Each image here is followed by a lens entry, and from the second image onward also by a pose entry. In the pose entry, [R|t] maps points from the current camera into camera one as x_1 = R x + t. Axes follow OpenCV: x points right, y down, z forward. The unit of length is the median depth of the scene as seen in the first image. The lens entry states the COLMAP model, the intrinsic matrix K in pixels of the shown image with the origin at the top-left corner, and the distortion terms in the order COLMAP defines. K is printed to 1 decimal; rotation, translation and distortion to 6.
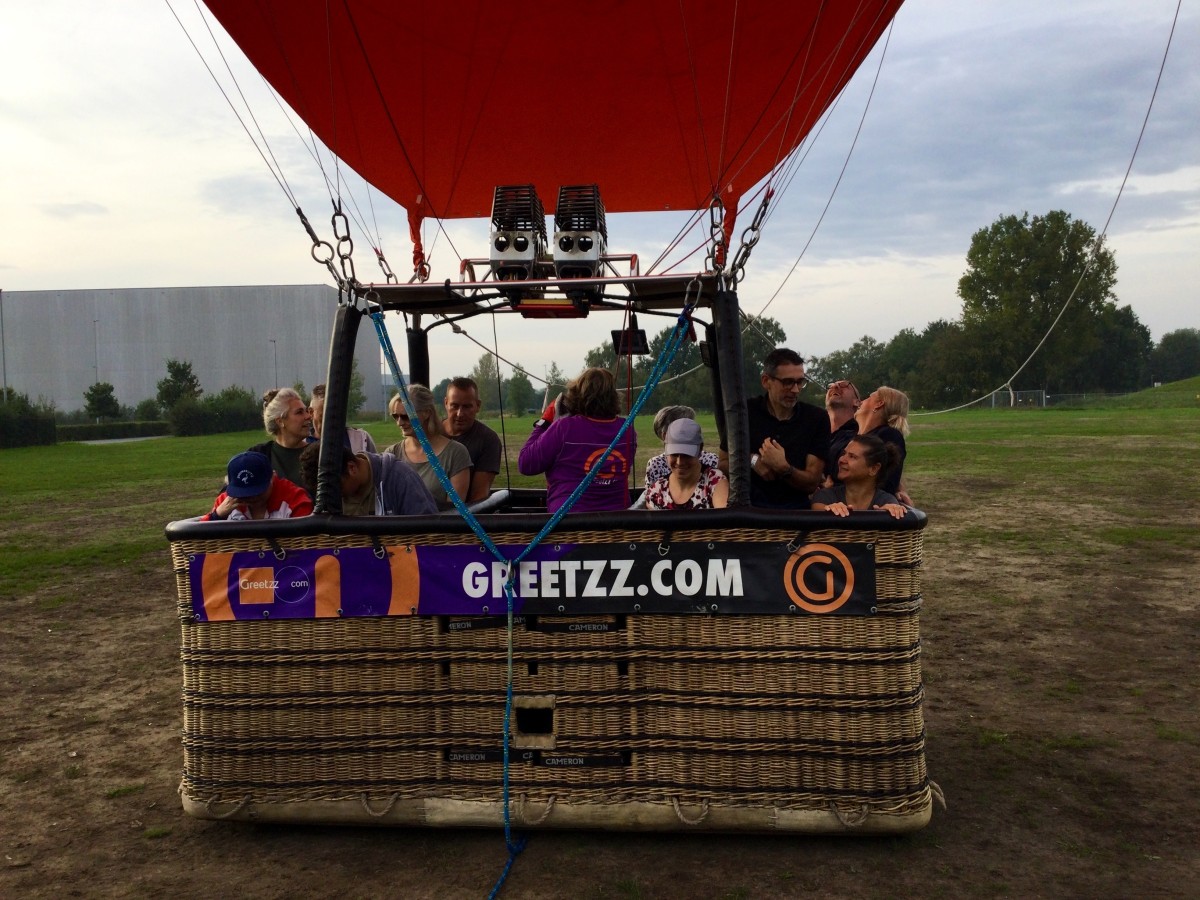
lens RADIAL K [[1020.0, 0, 593.3], [0, 1020.0, 446.4], [0, 0, 1]] dist [0.087239, -0.032964]
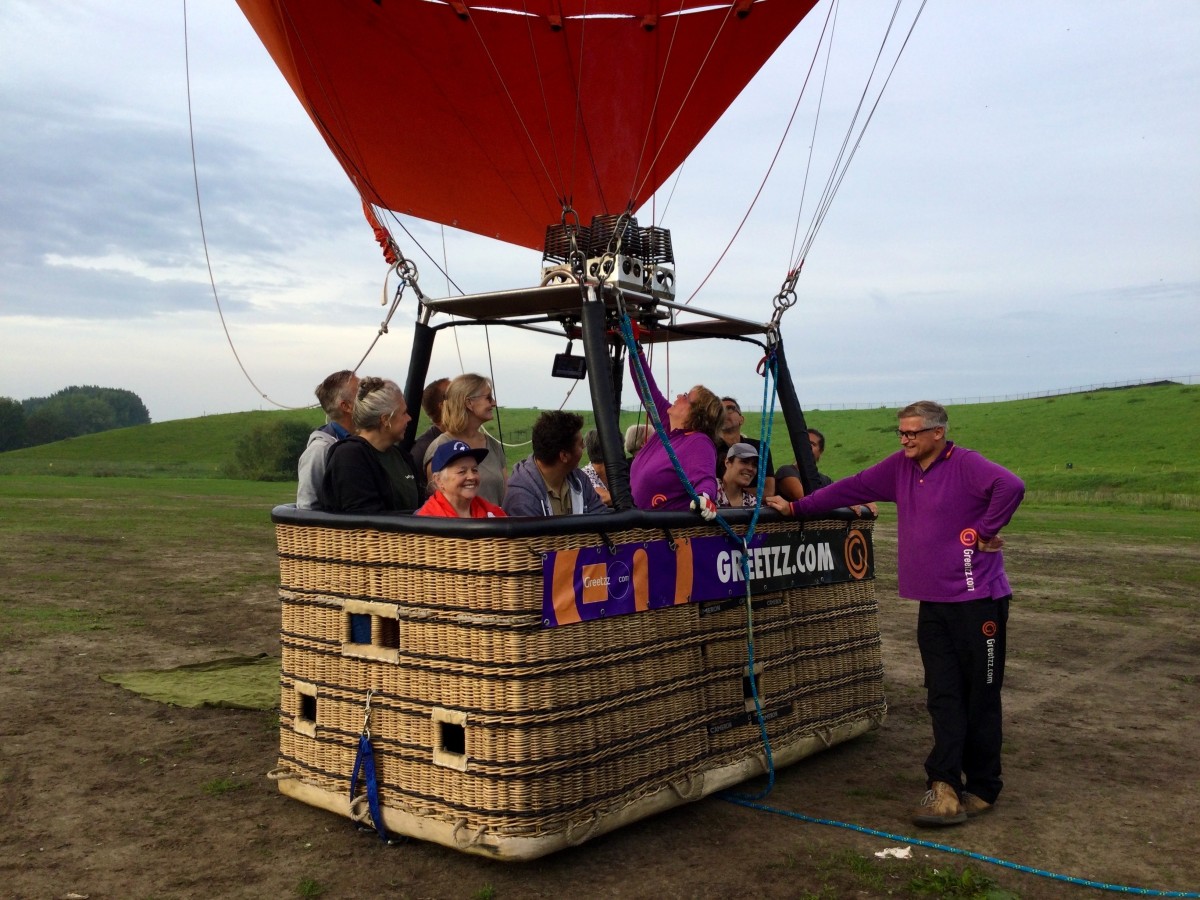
lens RADIAL K [[1020.0, 0, 575.2], [0, 1020.0, 457.2], [0, 0, 1]] dist [0.087239, -0.032964]
pose [[0.575356, 0.048703, 0.816452, -1.125204], [-0.007447, 0.998496, -0.054315, 0.072314], [-0.817869, 0.025170, 0.574853, 0.483851]]
